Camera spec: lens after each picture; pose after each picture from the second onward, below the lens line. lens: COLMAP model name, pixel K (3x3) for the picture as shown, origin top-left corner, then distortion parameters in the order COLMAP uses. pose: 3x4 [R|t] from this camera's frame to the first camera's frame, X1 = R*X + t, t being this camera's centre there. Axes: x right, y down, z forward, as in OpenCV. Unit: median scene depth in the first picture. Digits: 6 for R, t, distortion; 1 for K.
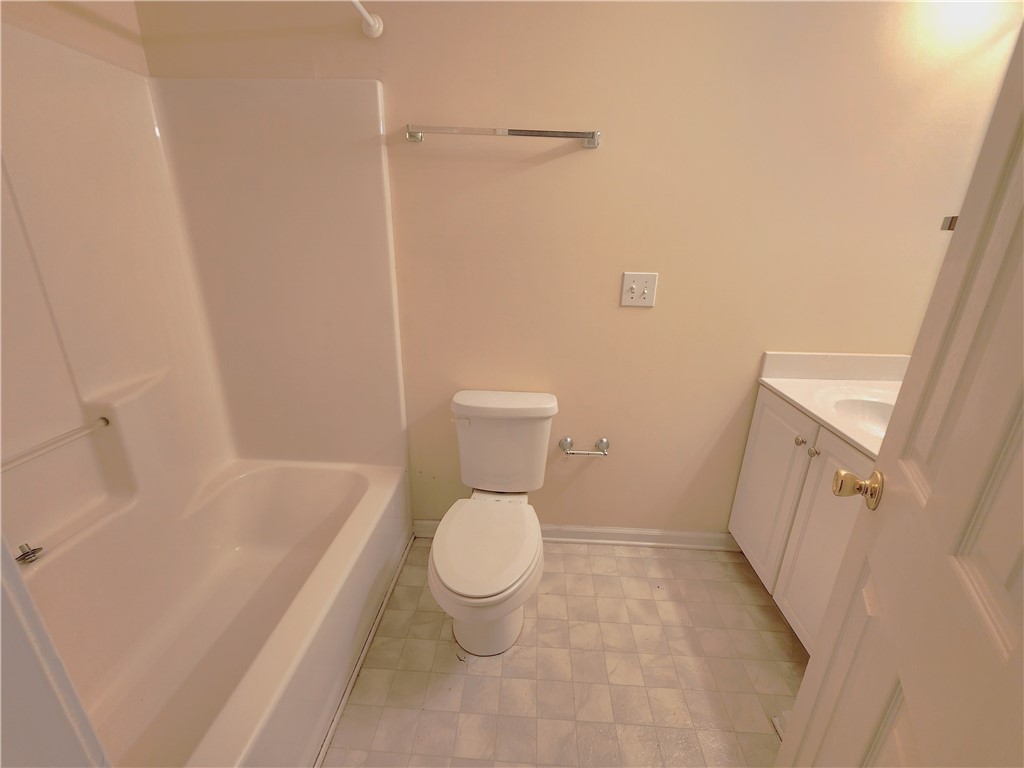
lens RADIAL K [[420.8, 0, 511.4], [0, 420.8, 381.9], [0, 0, 1]] dist [0.002905, -0.002163]
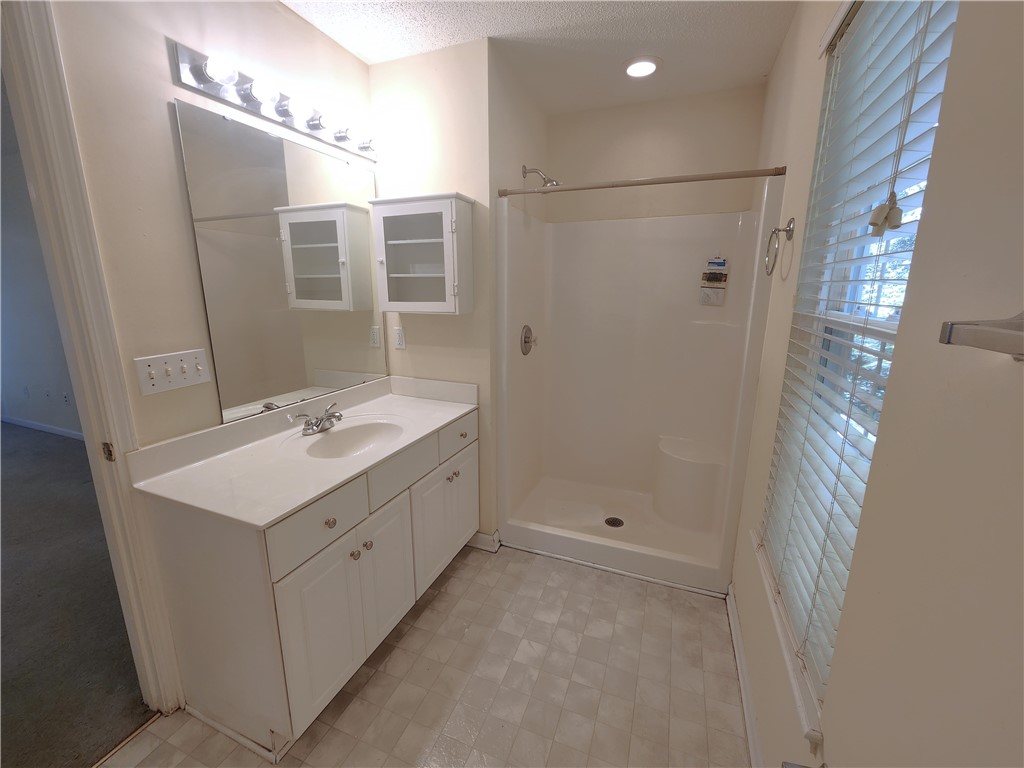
lens RADIAL K [[420.8, 0, 511.4], [0, 420.8, 381.9], [0, 0, 1]] dist [0.002905, -0.002163]
pose [[-0.314380, 0.190601, -0.929966, 1.129214], [-0.322572, 0.899896, 0.293485, -0.315638], [0.892812, 0.392247, -0.221427, 0.822865]]
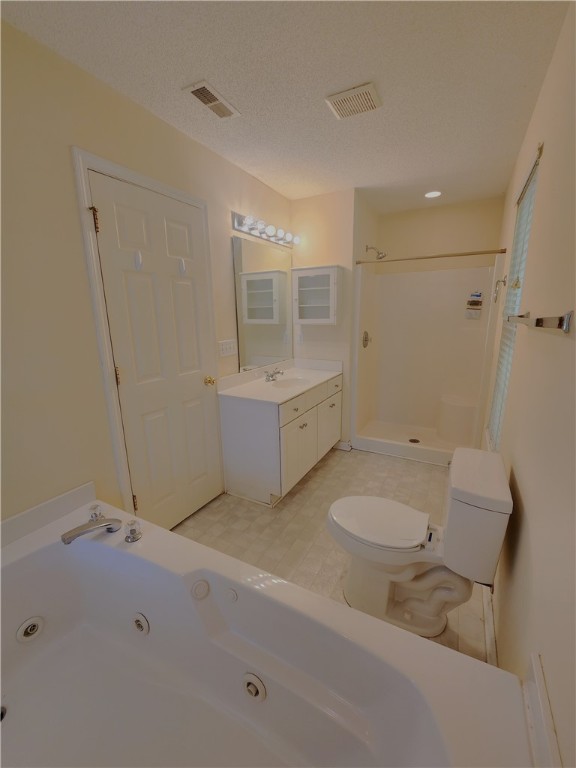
lens RADIAL K [[315.6, 0, 290.9], [0, 315.6, 384.7], [0, 0, 1]] dist [0.002905, -0.002163]
pose [[-0.420625, 0.192474, -0.886582, 1.831085], [-0.295273, 0.894986, 0.334386, -0.307047], [0.857839, 0.402435, -0.319622, 0.841148]]
